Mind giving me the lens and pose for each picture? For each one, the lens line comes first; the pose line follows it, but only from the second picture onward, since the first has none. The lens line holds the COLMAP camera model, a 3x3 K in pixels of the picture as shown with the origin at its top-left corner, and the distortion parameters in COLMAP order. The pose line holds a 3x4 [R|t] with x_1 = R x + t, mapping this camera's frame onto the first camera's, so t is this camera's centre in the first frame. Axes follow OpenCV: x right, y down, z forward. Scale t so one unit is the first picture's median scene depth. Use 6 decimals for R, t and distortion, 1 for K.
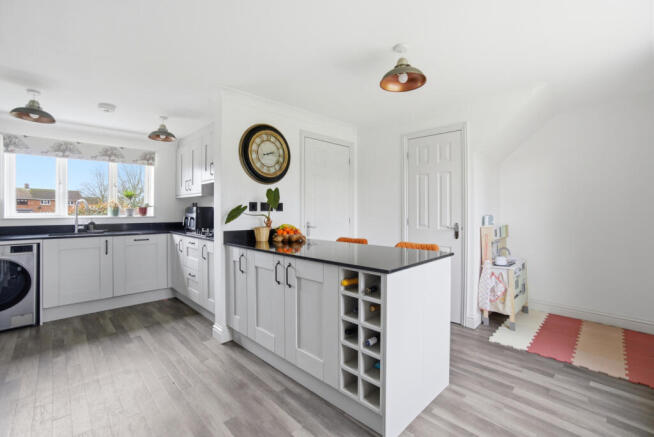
lens RADIAL K [[298.5, 0, 334.7], [0, 298.5, 212.4], [0, 0, 1]] dist [-0.001192, -0.000203]
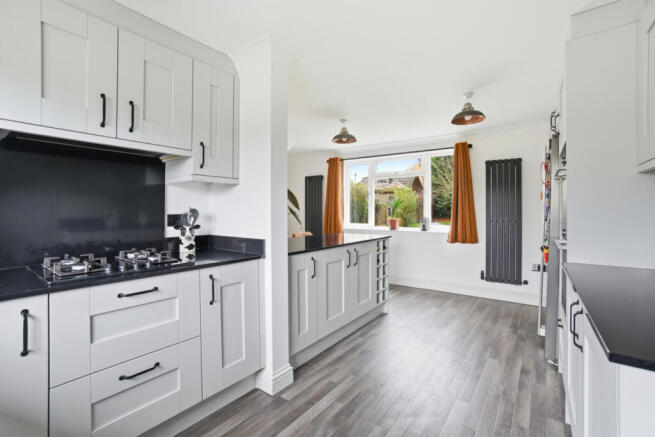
lens RADIAL K [[299.0, 0, 335.2], [0, 299.0, 212.4], [0, 0, 1]] dist [-0.001192, -0.000203]
pose [[-0.181698, -0.005269, 0.983340, -1.310770], [0.001845, 0.999982, 0.005699, 0.007327], [-0.983353, 0.002850, -0.181685, 1.188956]]
